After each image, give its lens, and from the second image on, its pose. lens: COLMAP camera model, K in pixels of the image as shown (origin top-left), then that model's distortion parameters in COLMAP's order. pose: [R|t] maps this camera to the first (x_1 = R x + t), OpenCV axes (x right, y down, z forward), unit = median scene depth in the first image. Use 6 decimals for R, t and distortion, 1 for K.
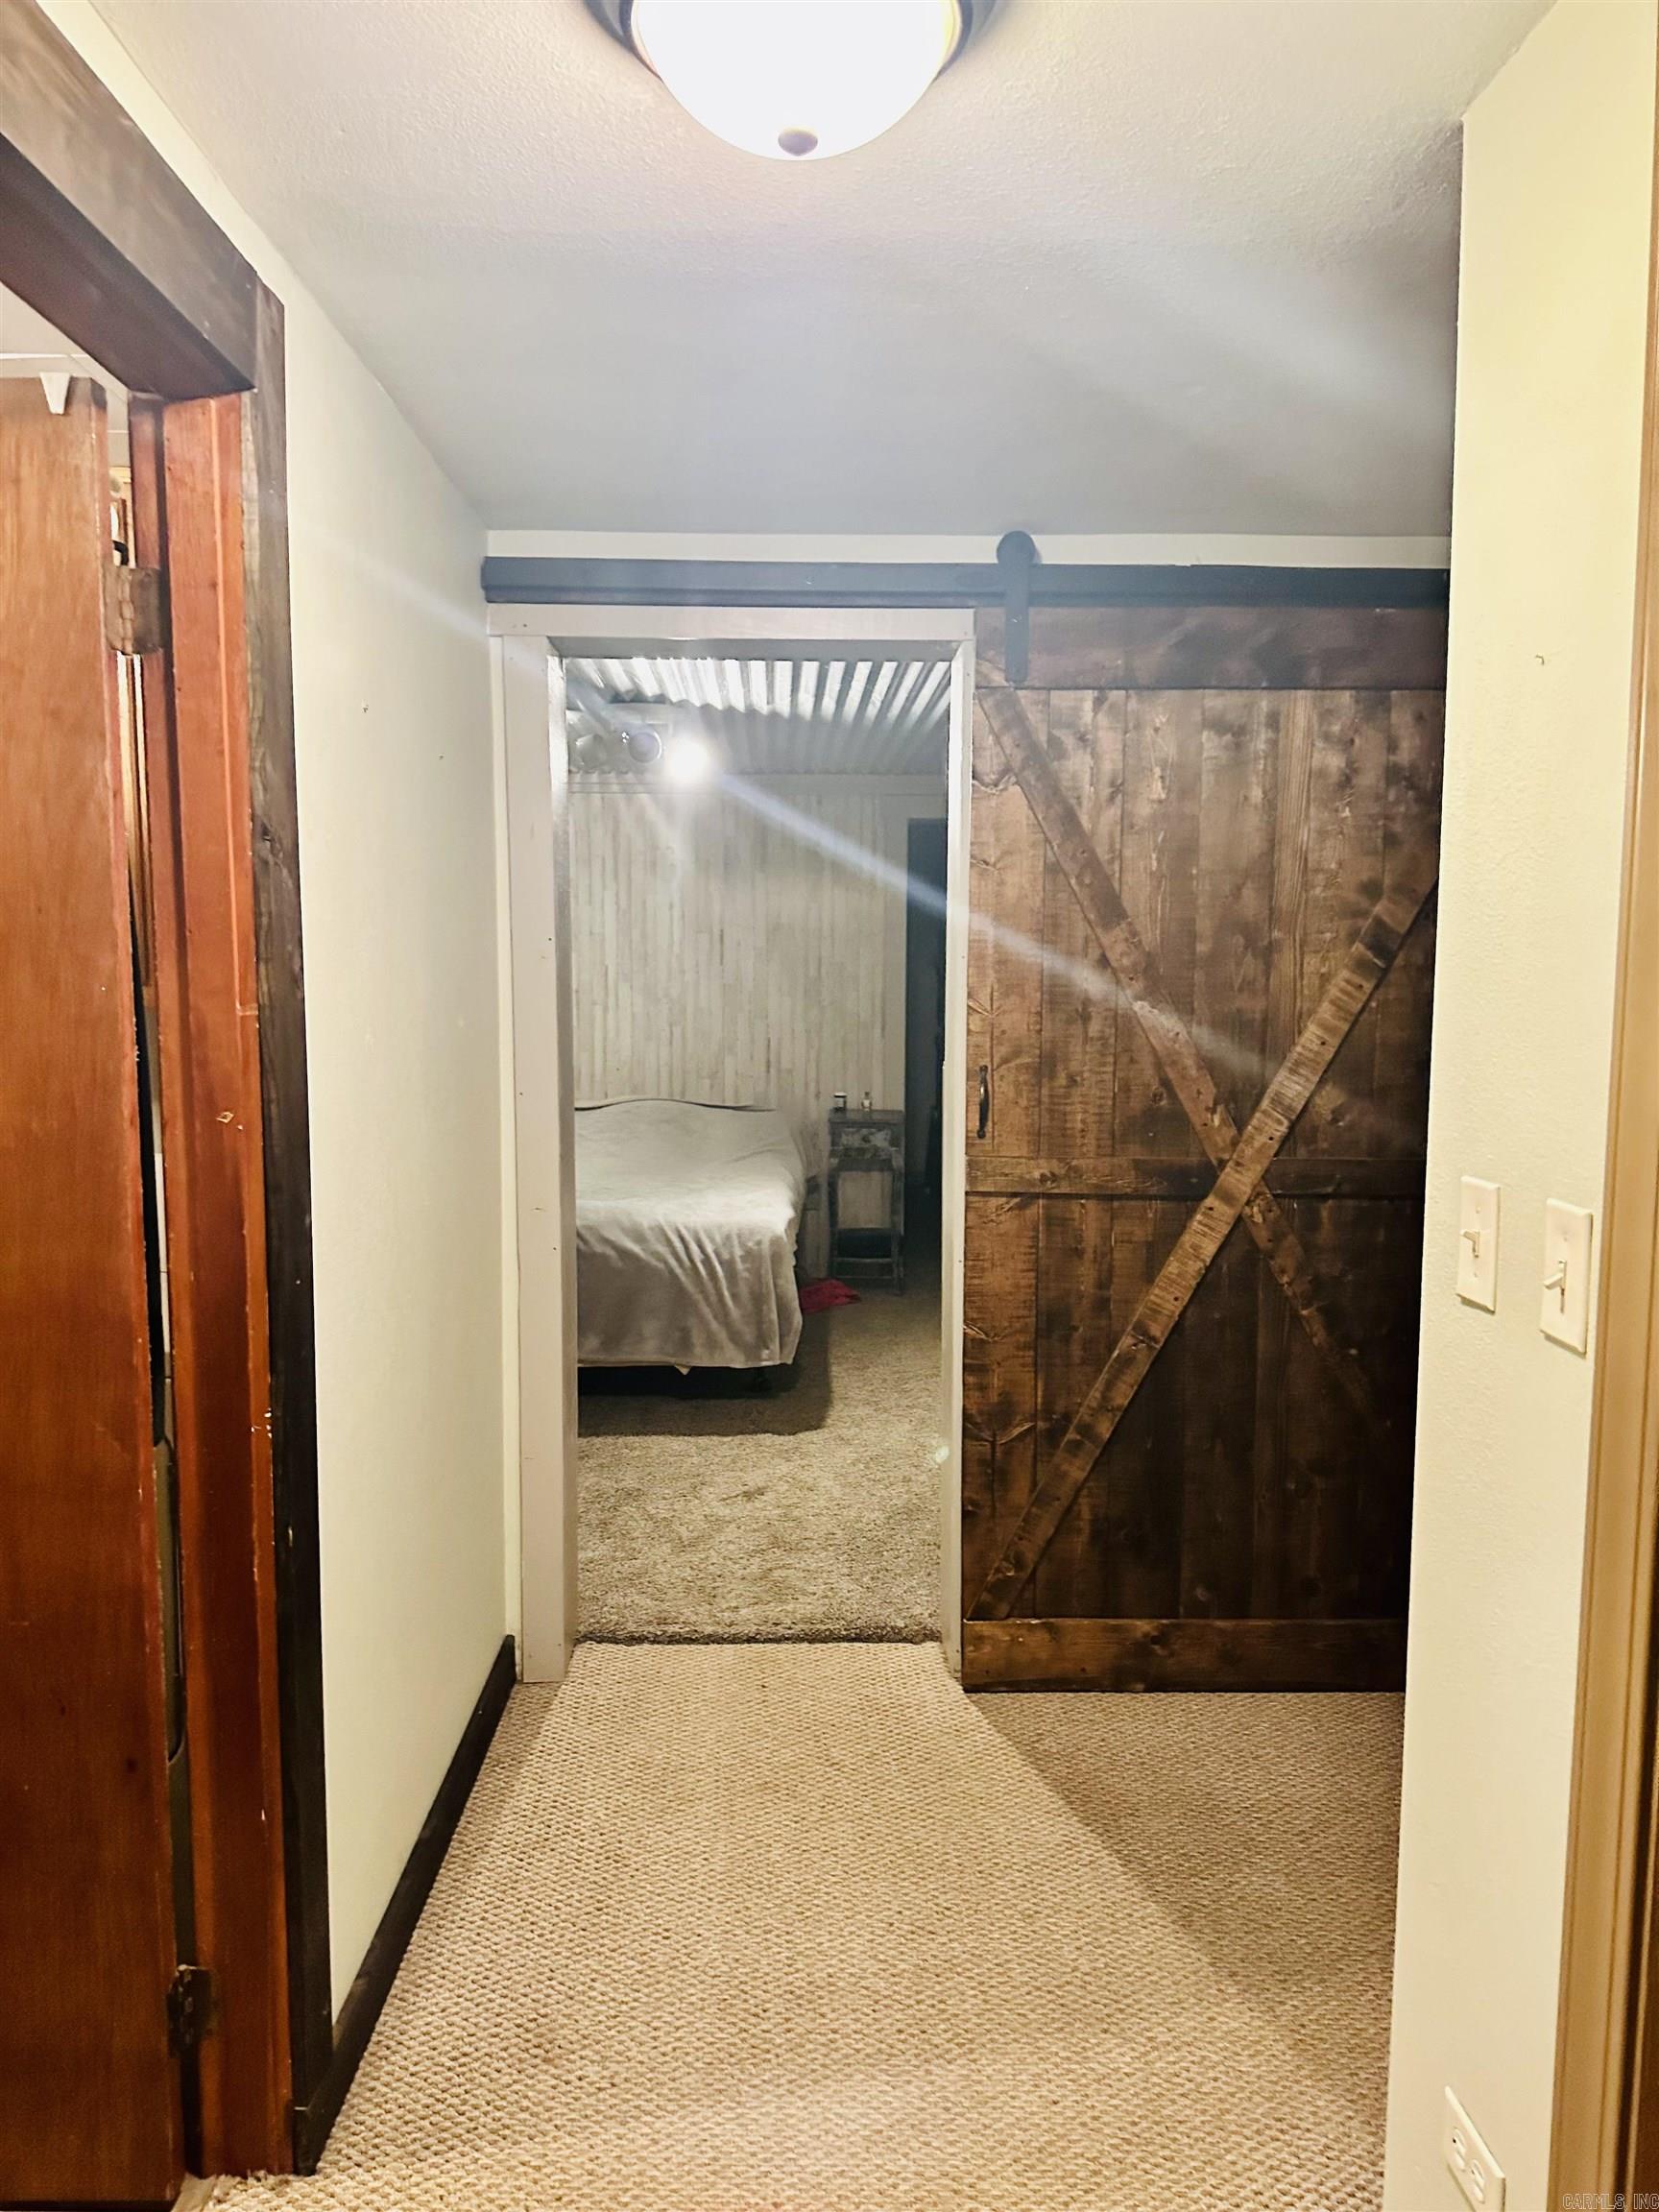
lens RADIAL K [[1561.8, 0, 830.2], [0, 1561.8, 1109.6], [0, 0, 1]] dist [0.011044, -0.023622]
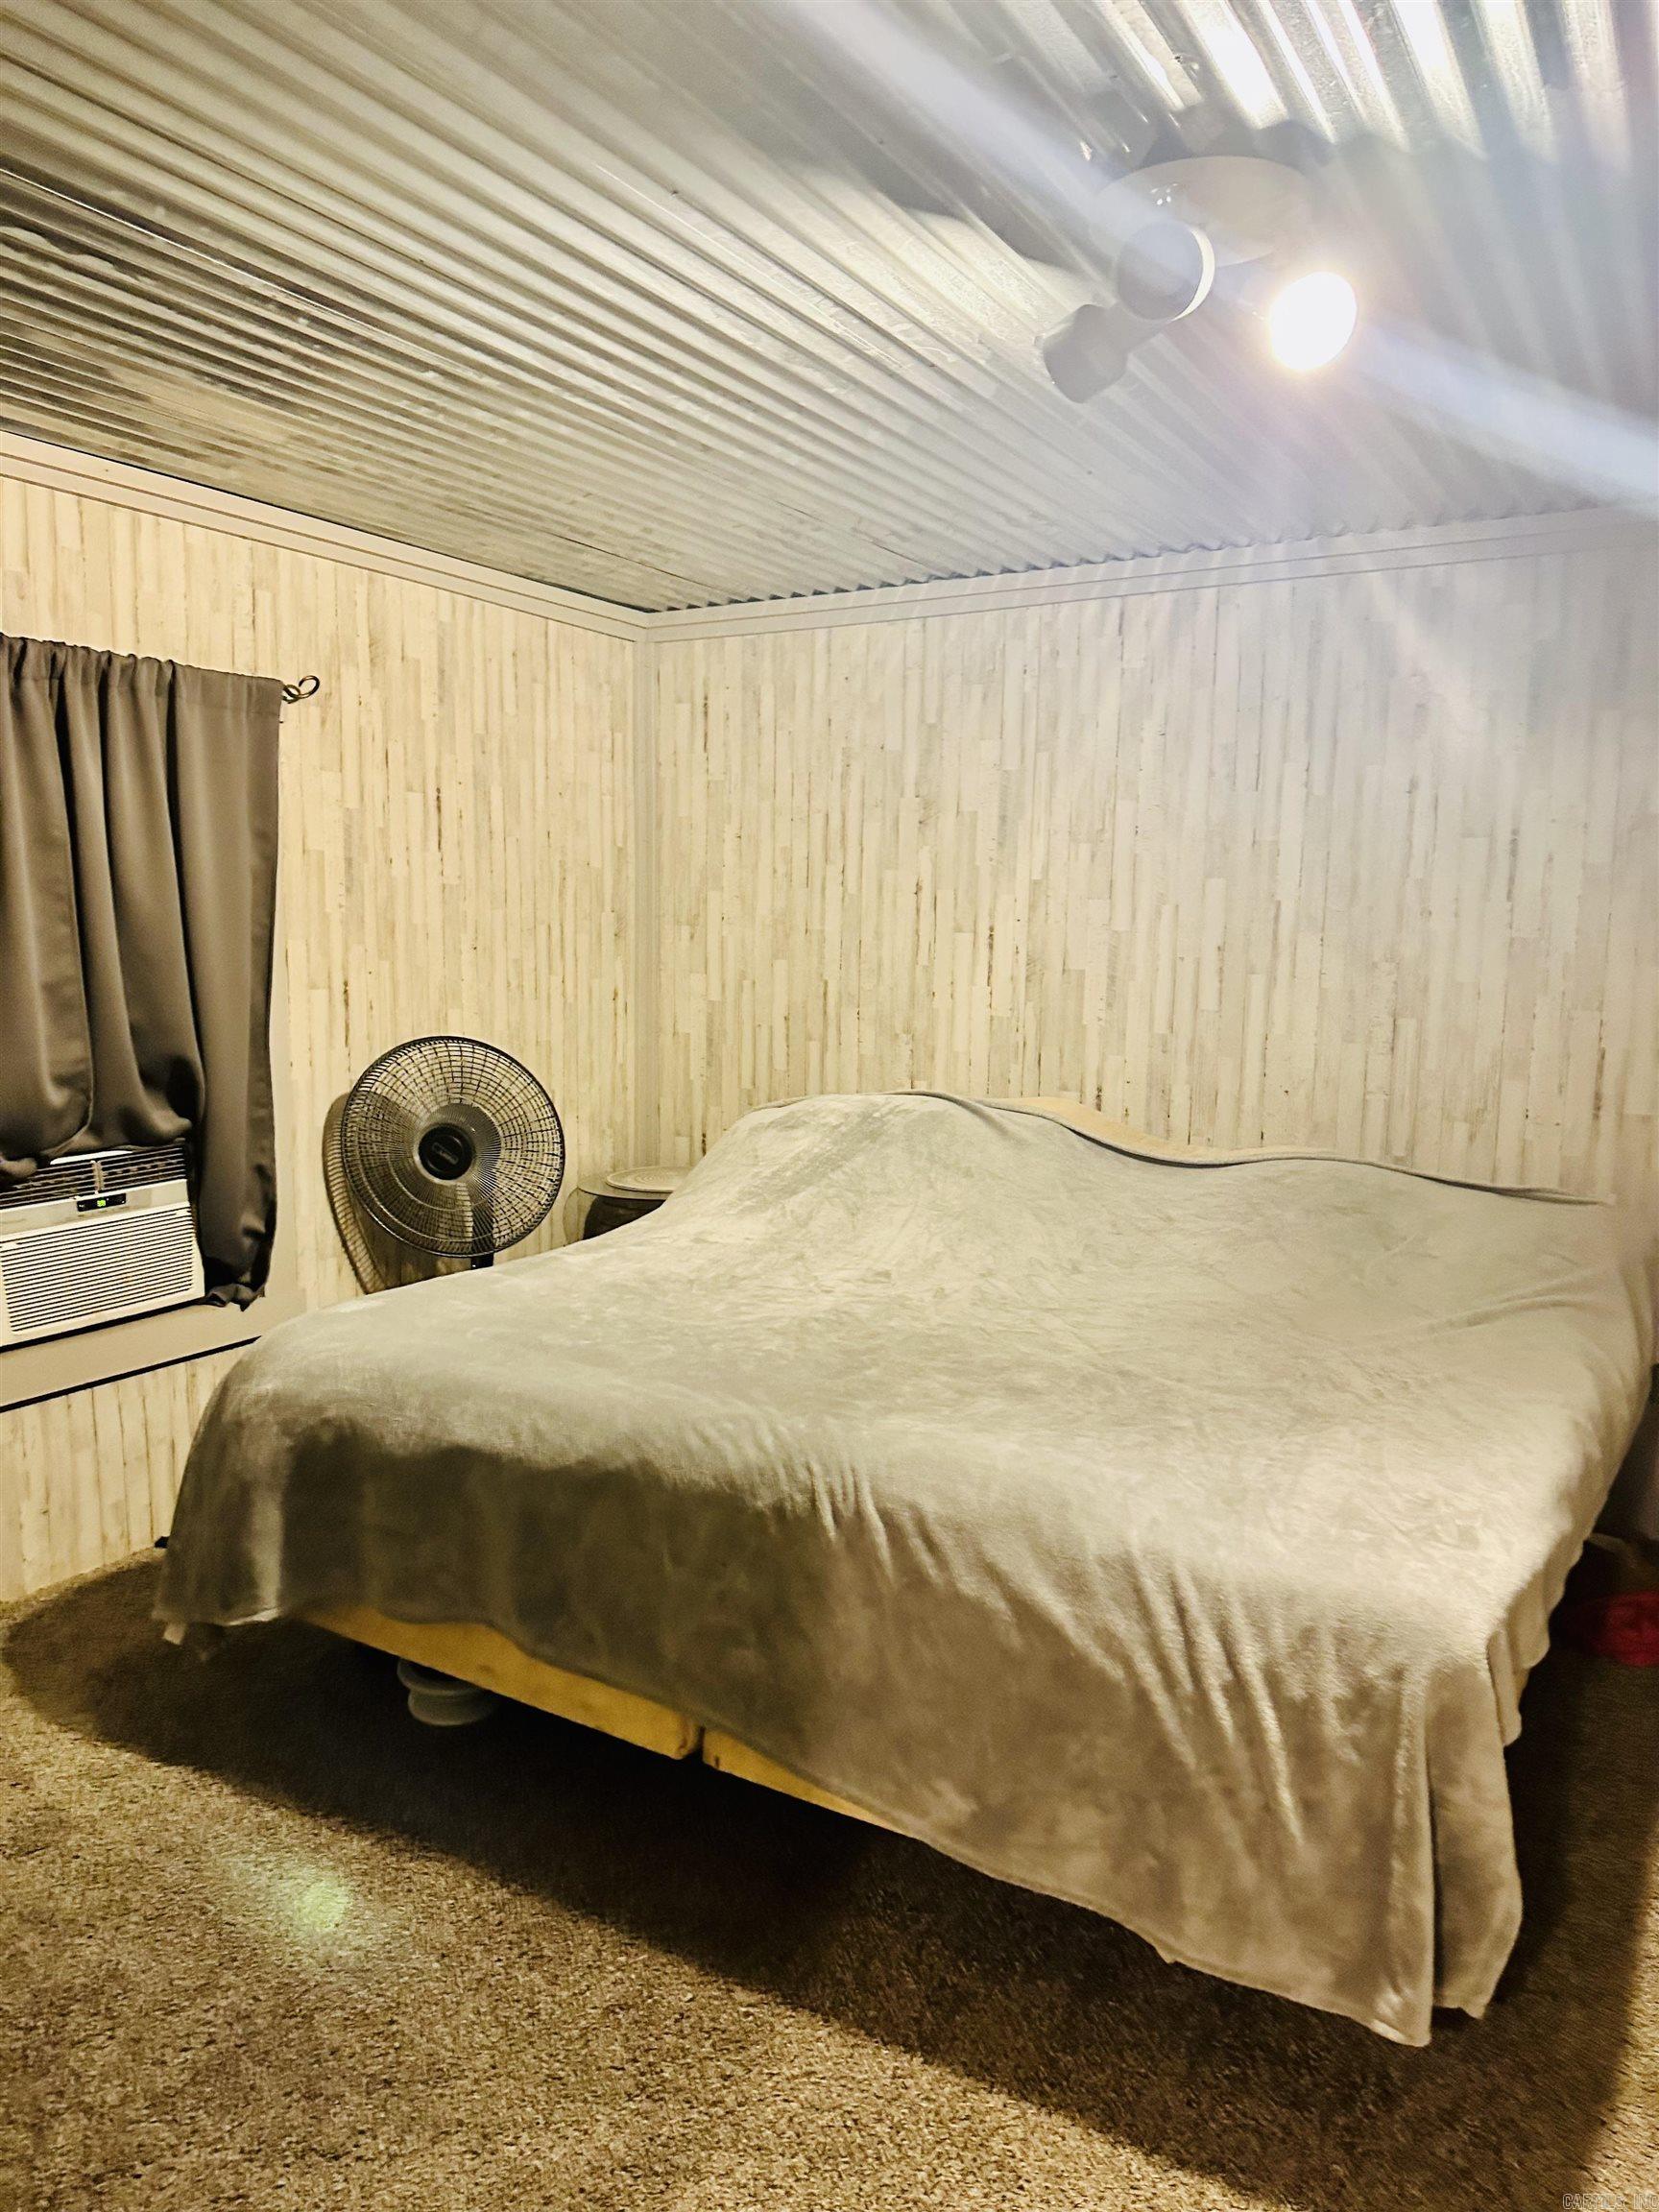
lens RADIAL K [[1561.8, 0, 810.8], [0, 1561.8, 1108.0], [0, 0, 1]] dist [0.011044, -0.023622]
pose [[0.843016, 0.073601, -0.532828, 0.019825], [-0.060999, 0.997285, 0.041249, -0.044993], [0.534418, -0.002272, 0.845217, 0.621105]]
